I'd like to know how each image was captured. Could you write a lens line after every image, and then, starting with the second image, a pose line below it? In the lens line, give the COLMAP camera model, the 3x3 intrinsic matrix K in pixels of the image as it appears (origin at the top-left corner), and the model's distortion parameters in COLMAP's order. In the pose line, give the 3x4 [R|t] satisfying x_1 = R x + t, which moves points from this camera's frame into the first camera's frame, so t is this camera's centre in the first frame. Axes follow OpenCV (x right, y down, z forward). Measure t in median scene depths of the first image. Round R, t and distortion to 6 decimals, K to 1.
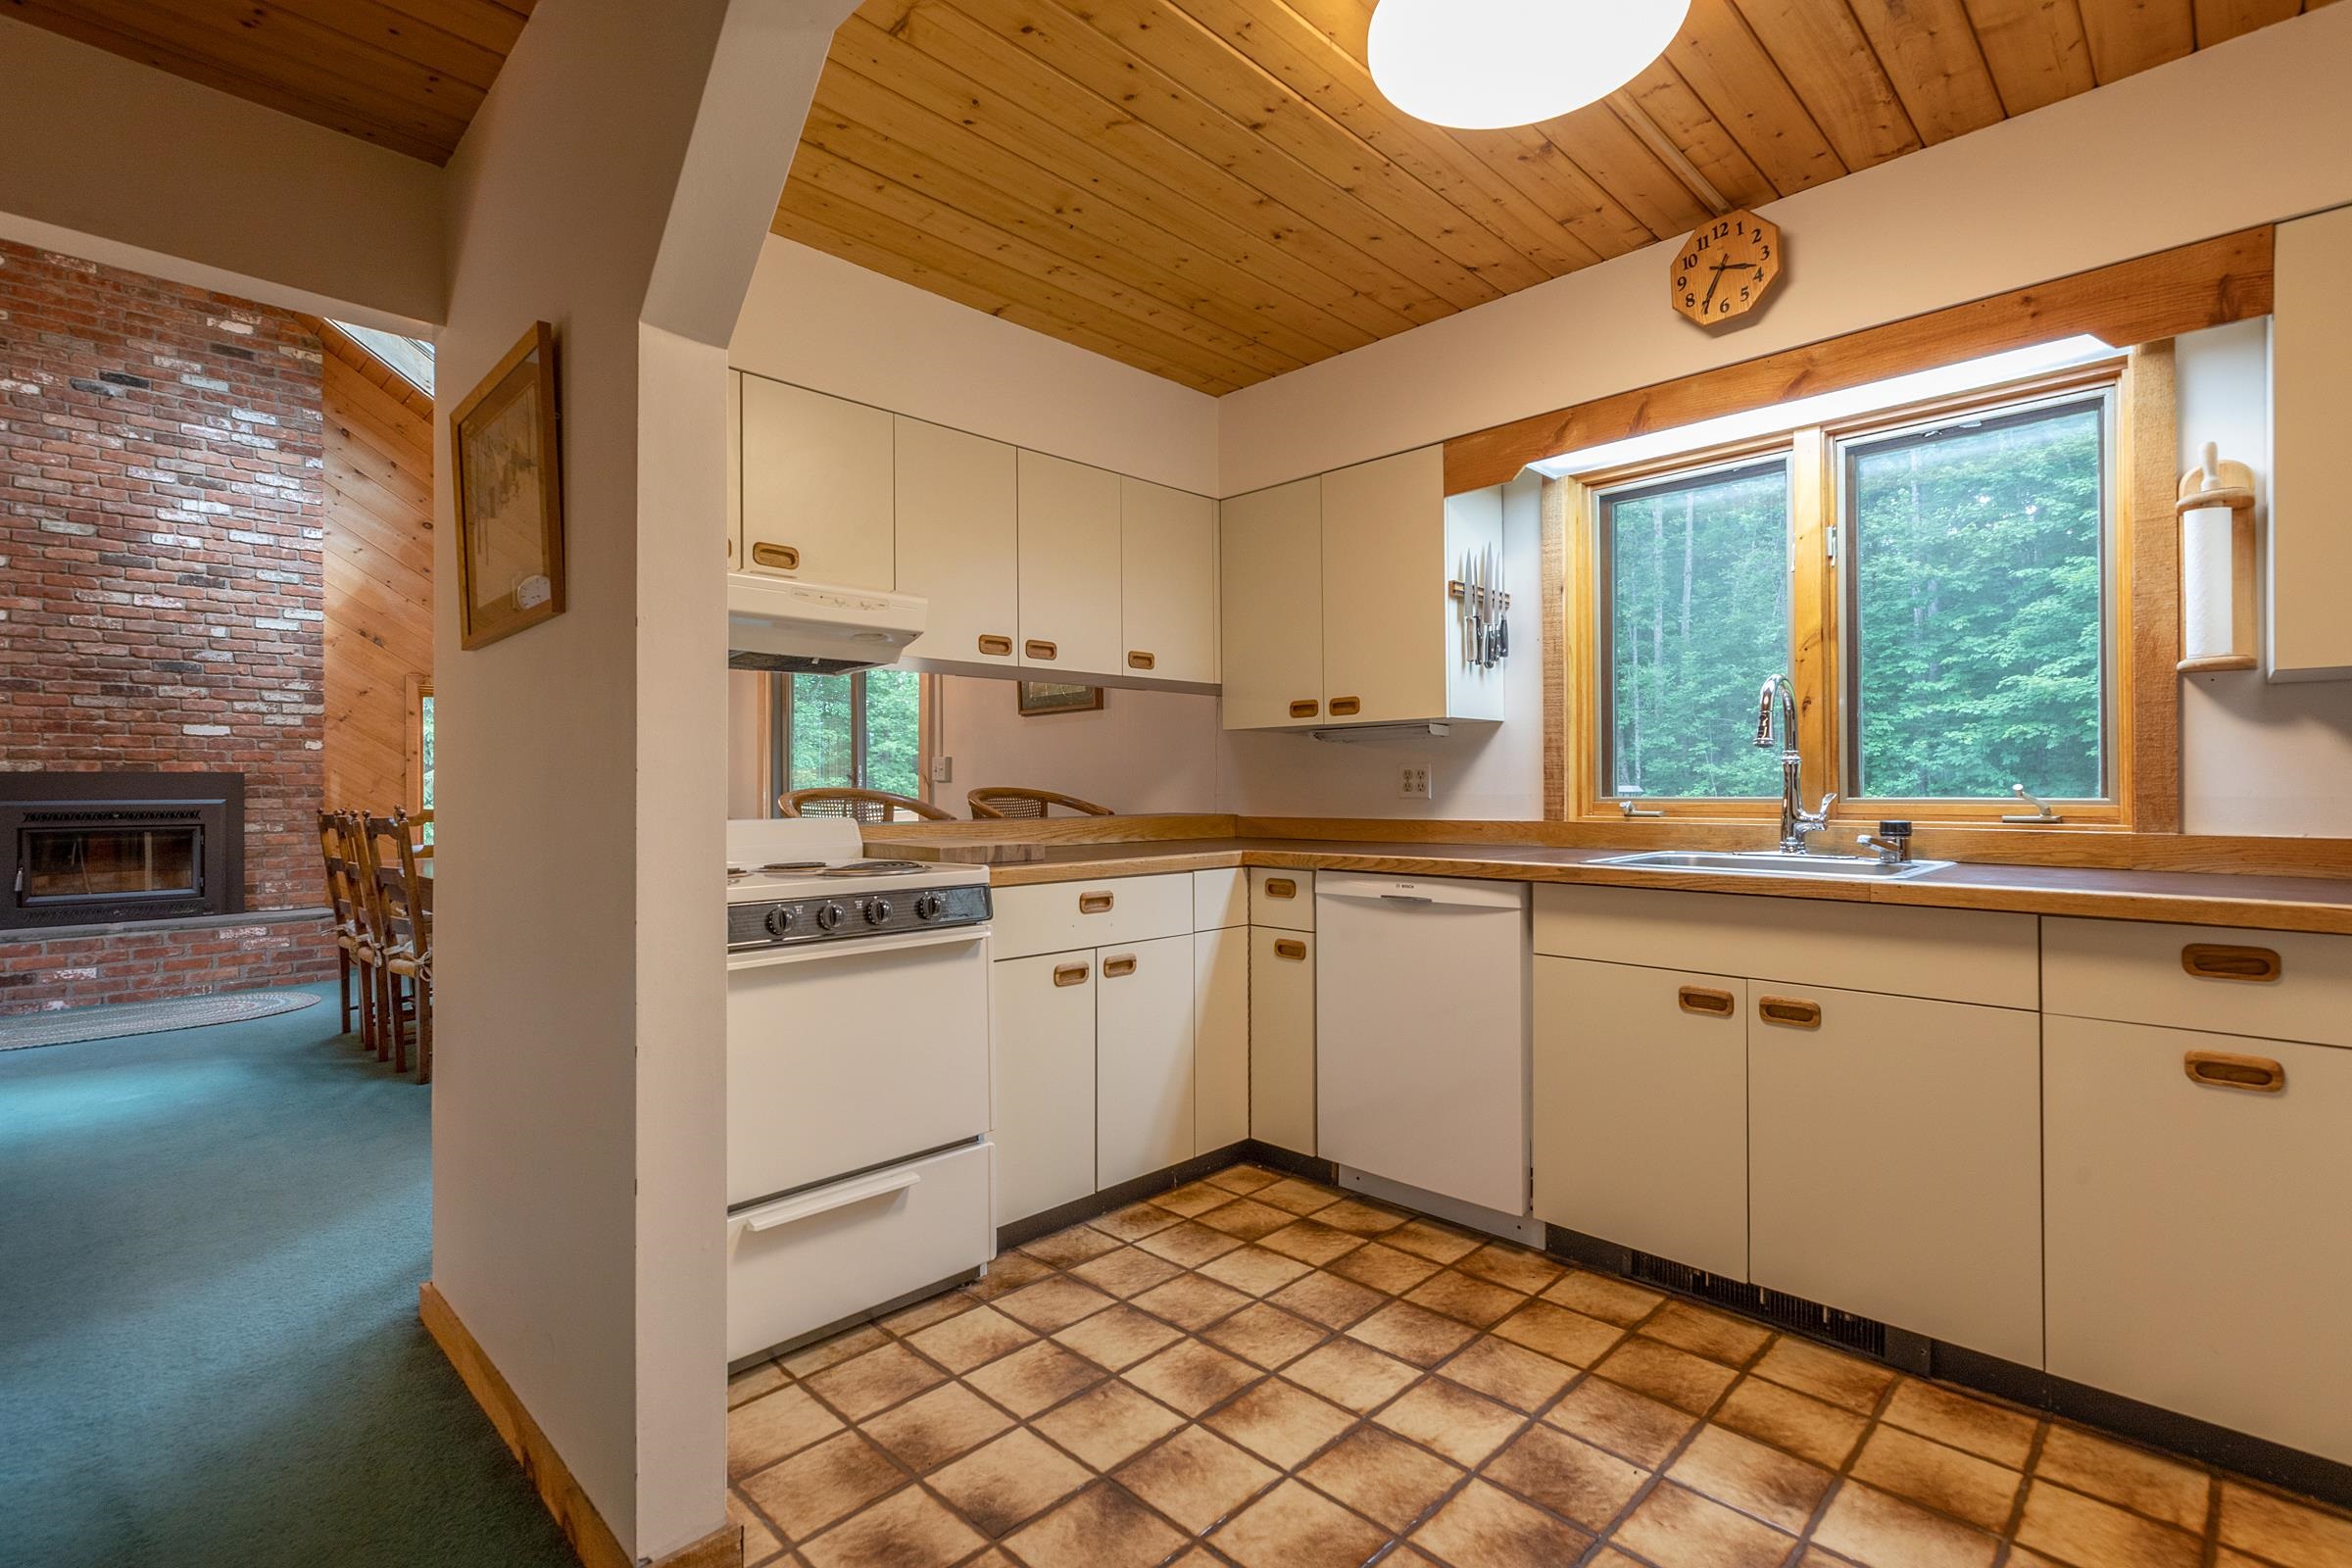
lens RADIAL K [[1075.0, 0, 1182.3], [0, 1075.0, 779.9], [0, 0, 1]] dist [0.010701, -0.000021]
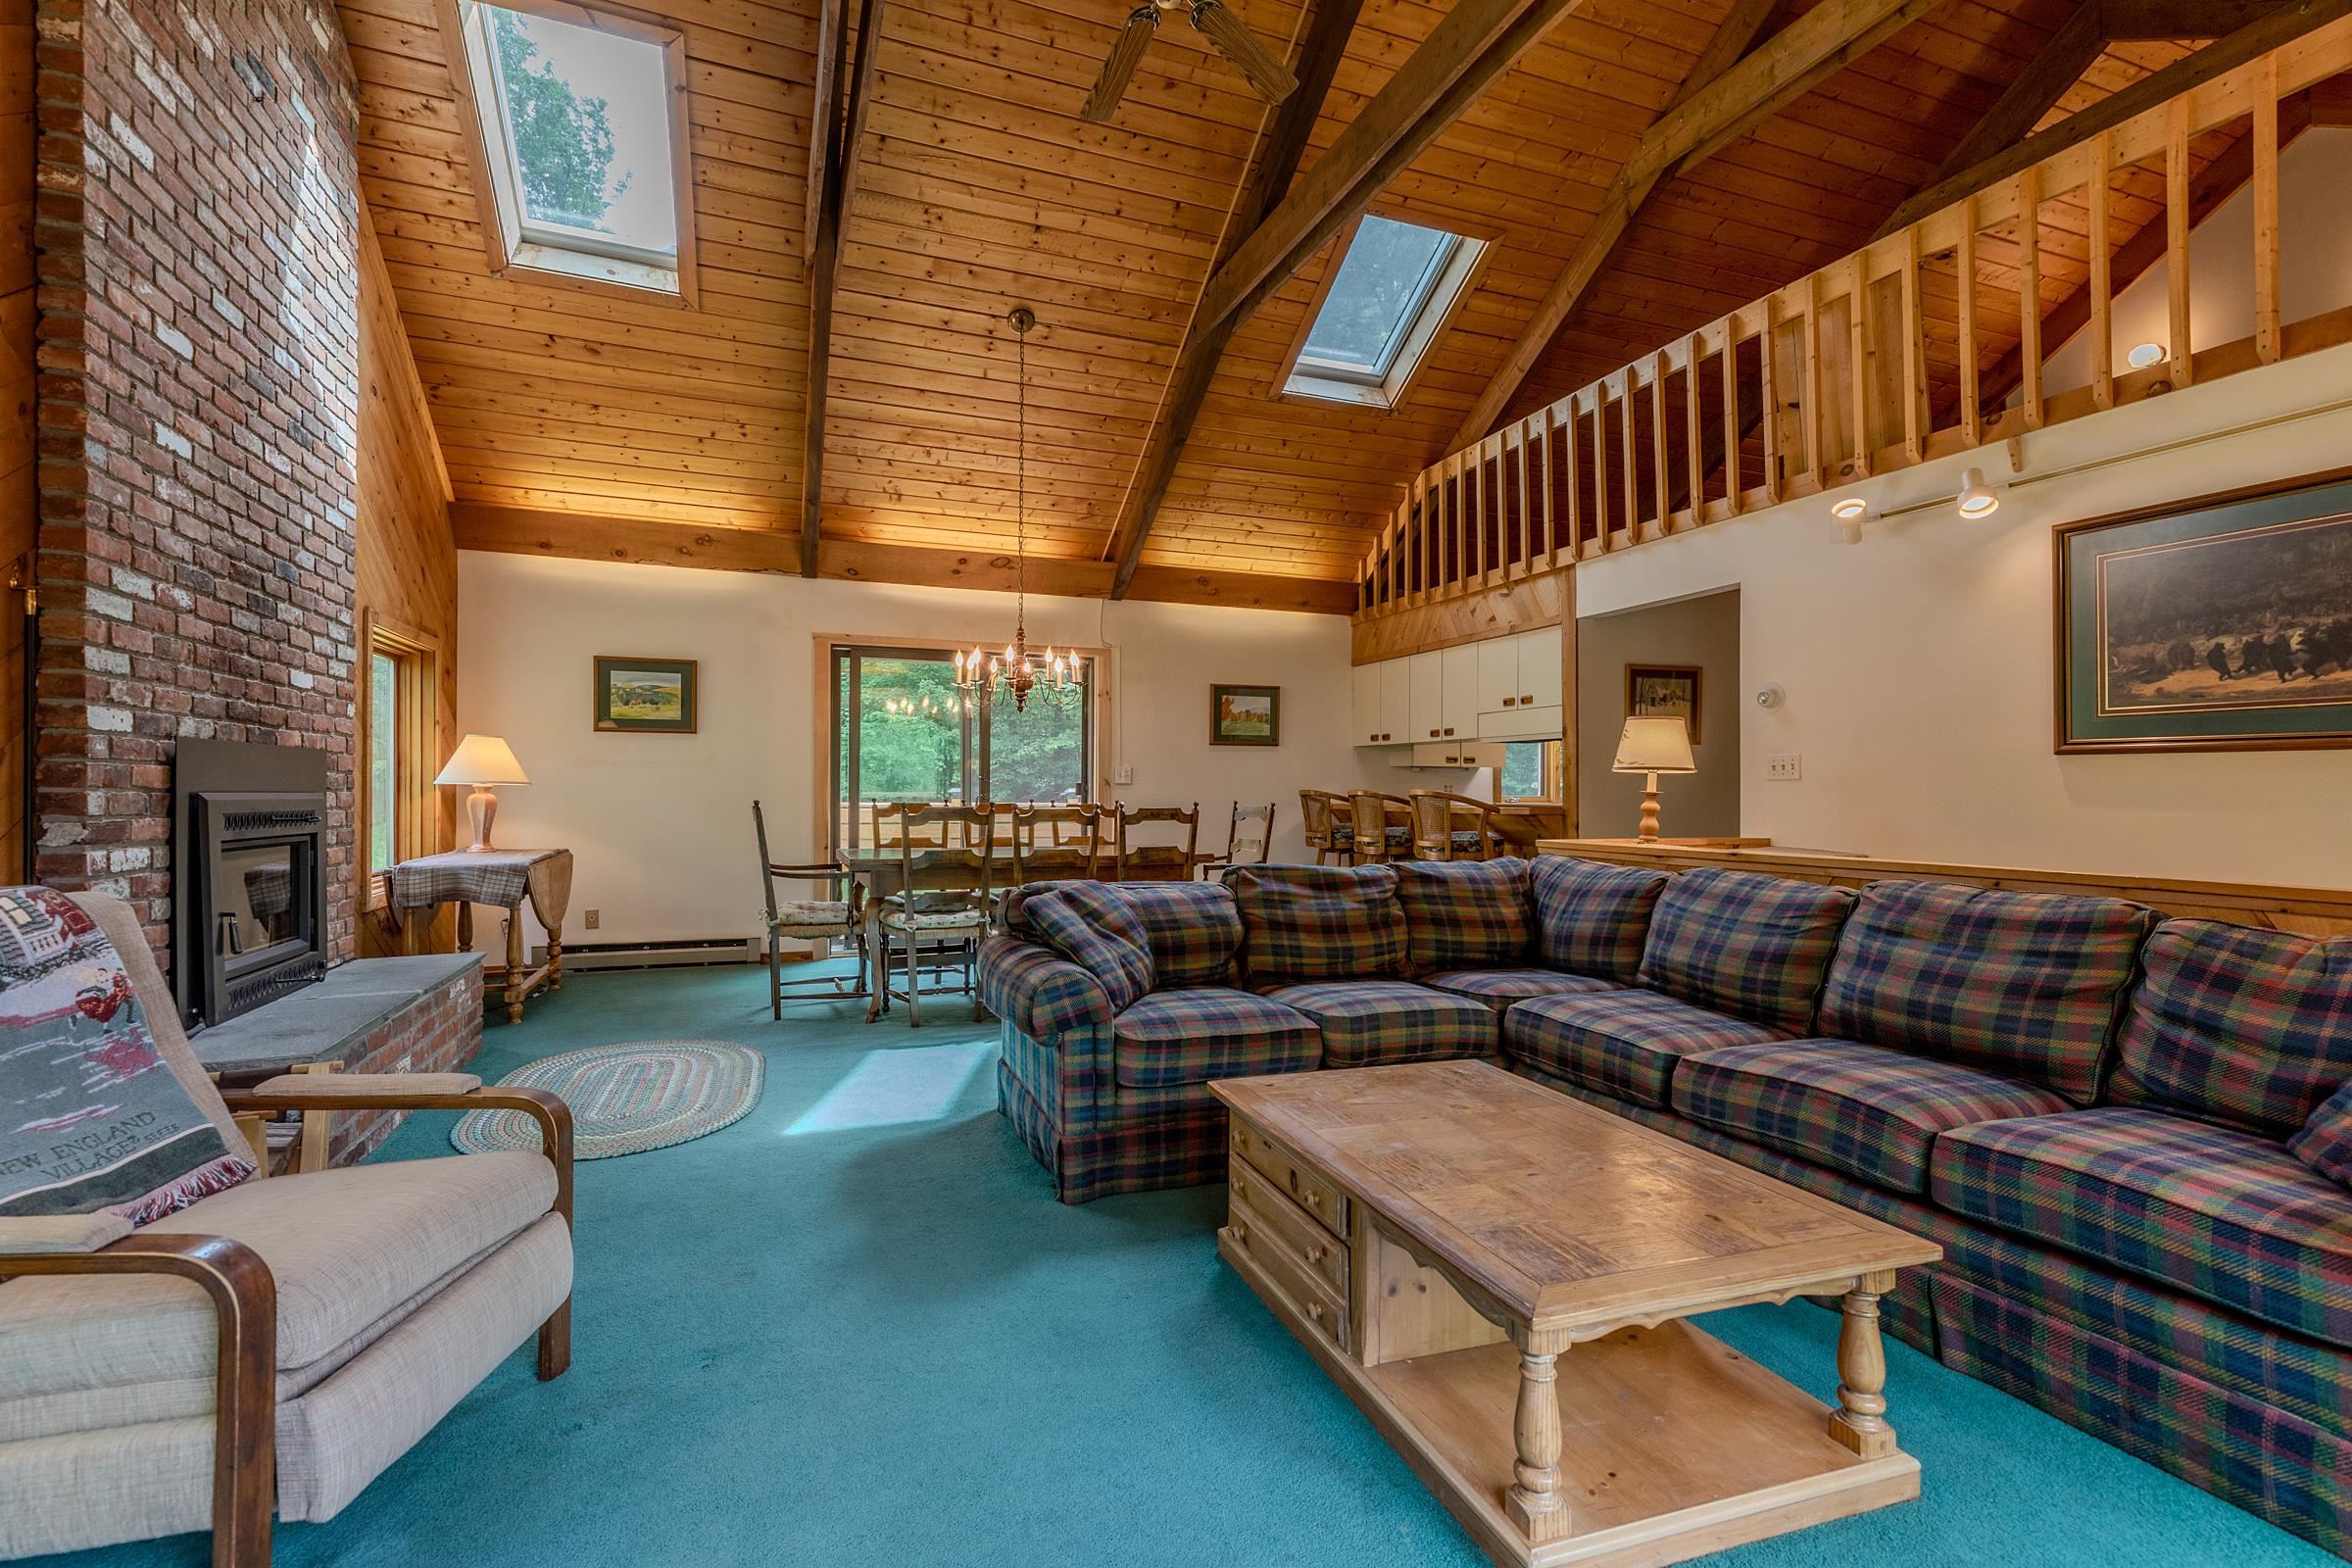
lens RADIAL K [[1075.0, 0, 1173.7], [0, 1075.0, 786.8], [0, 0, 1]] dist [0.010701, -0.000021]
pose [[0.409854, 0.012028, 0.912072, -1.254542], [-0.013984, 0.999878, -0.006902, 0.012098], [-0.912044, -0.009926, 0.409972, 0.298397]]
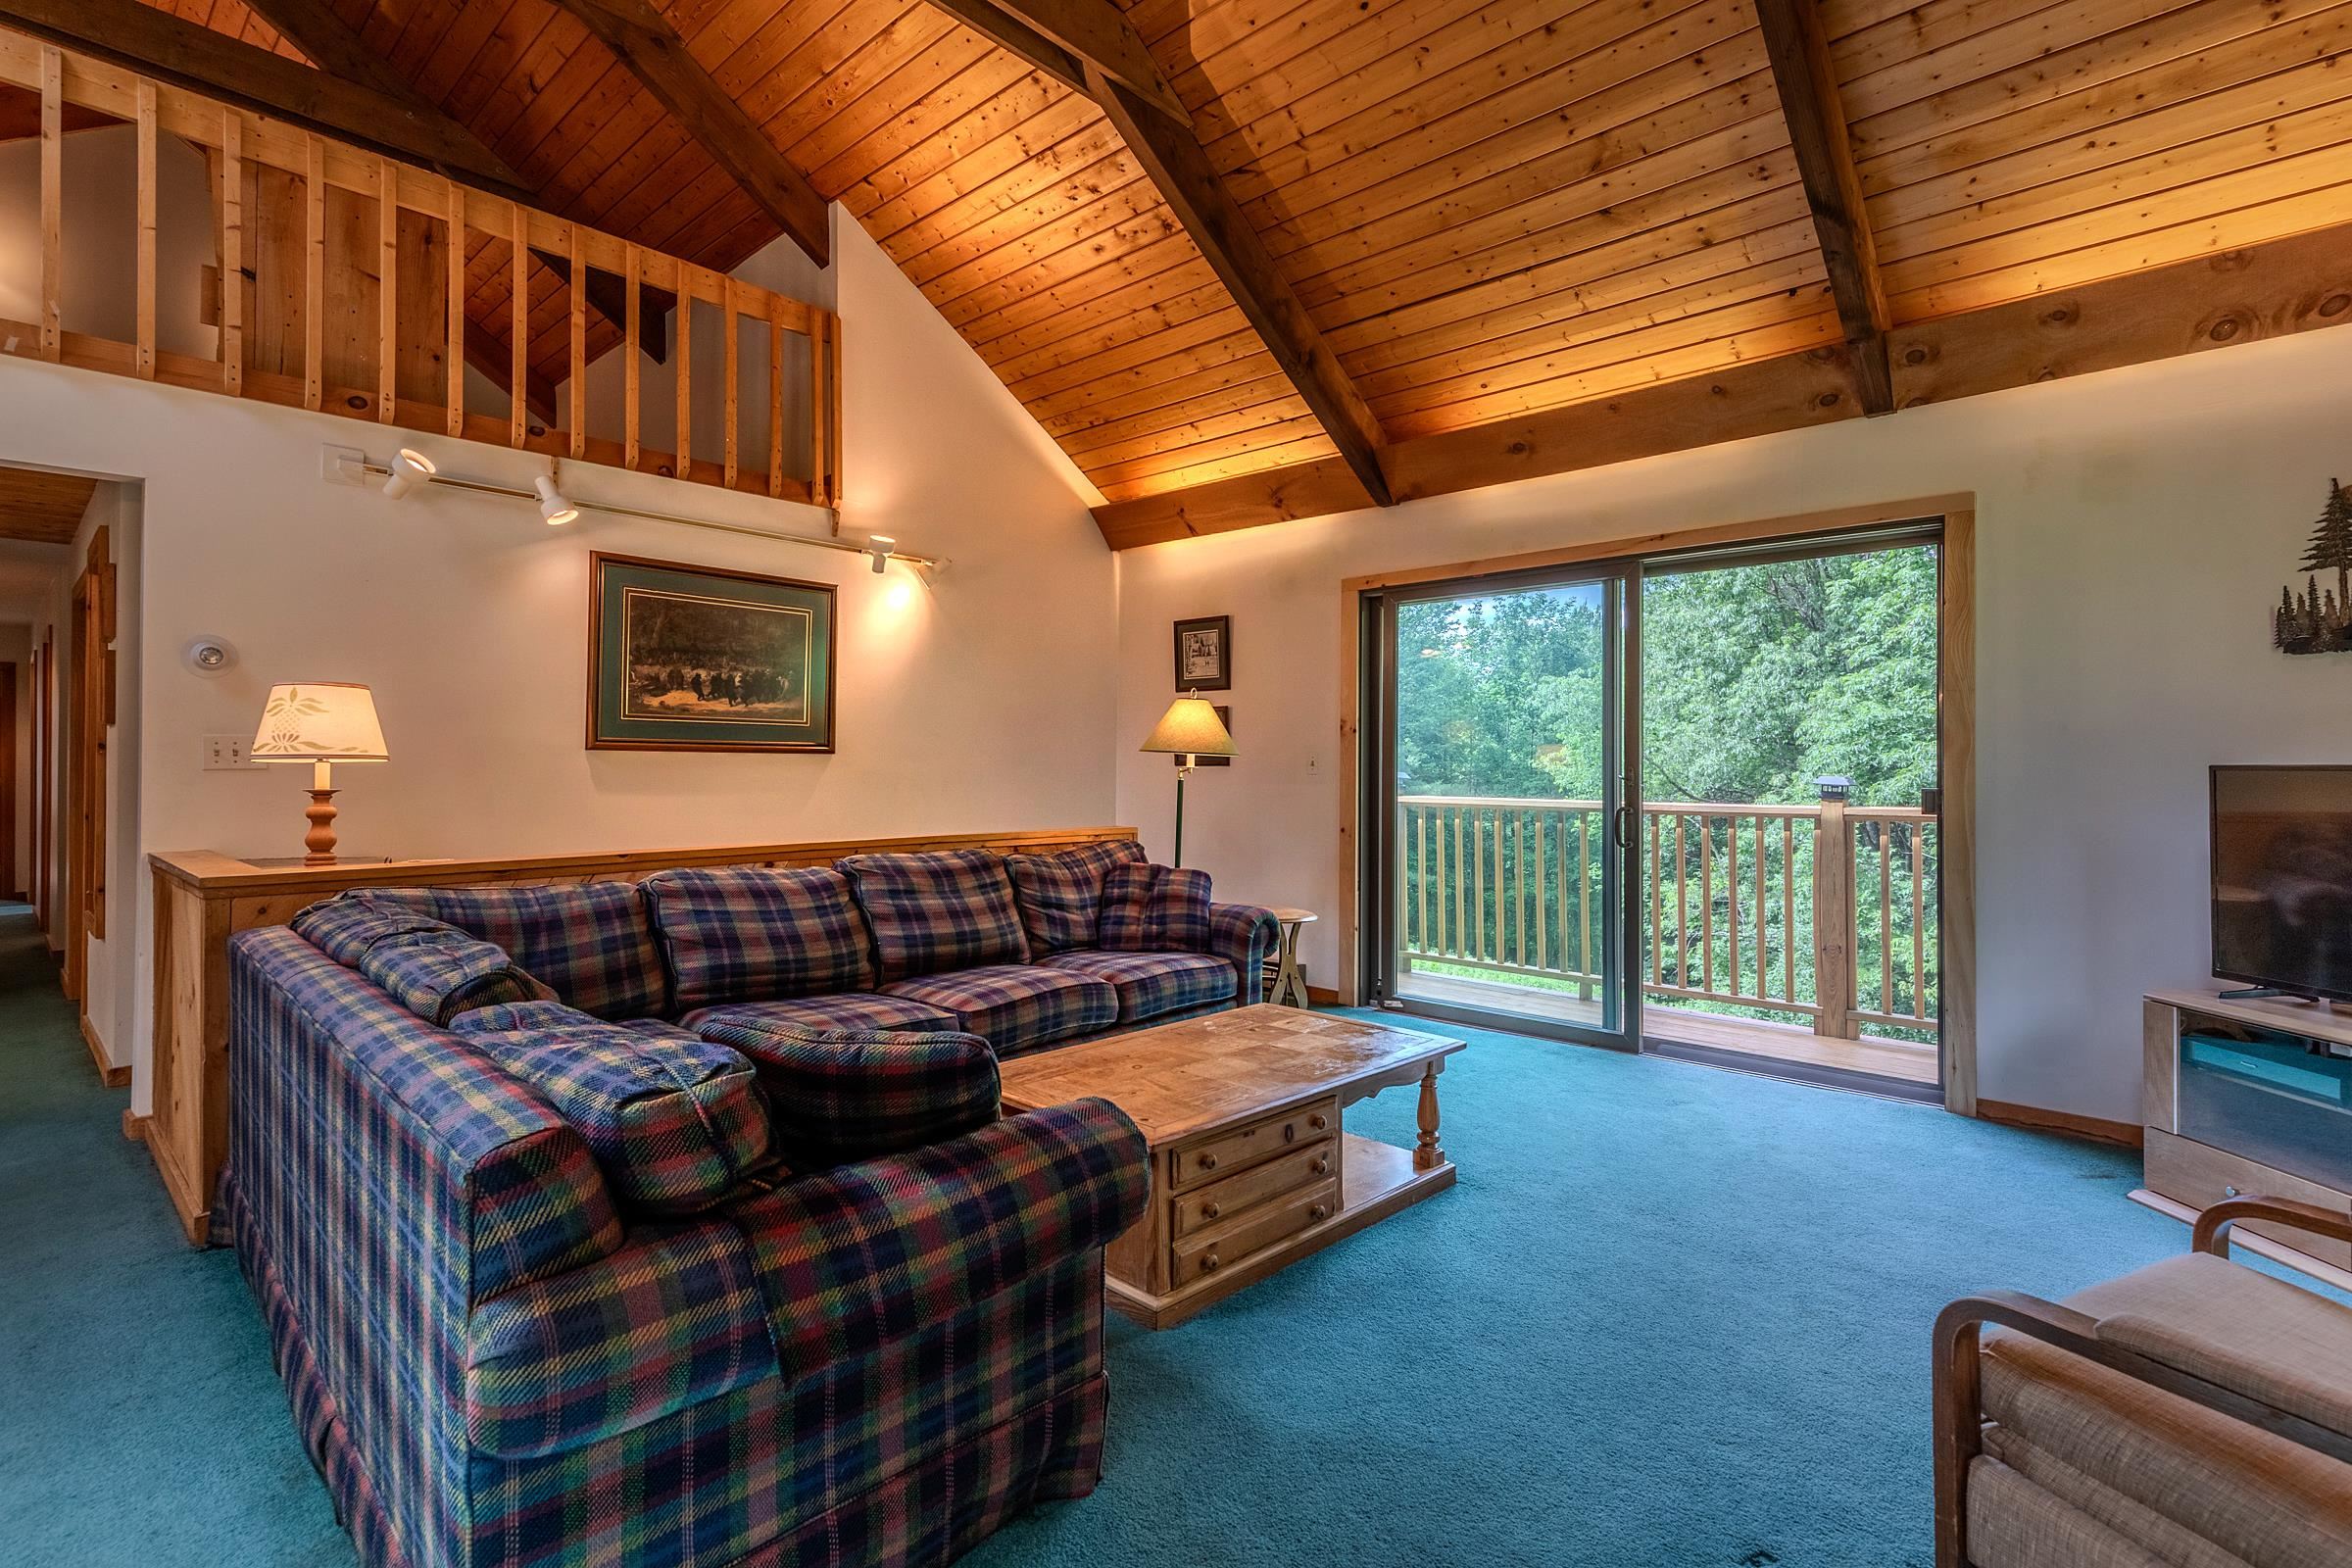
lens RADIAL K [[1121.9, 0, 1176.3], [0, 1121.9, 778.0], [0, 0, 1]] dist [0.009304, 0.000524]
pose [[-0.999017, 0.020841, -0.039127, -0.857257], [0.021388, 0.999679, -0.013611, 0.018980], [0.038831, -0.014435, -0.999142, 0.818919]]
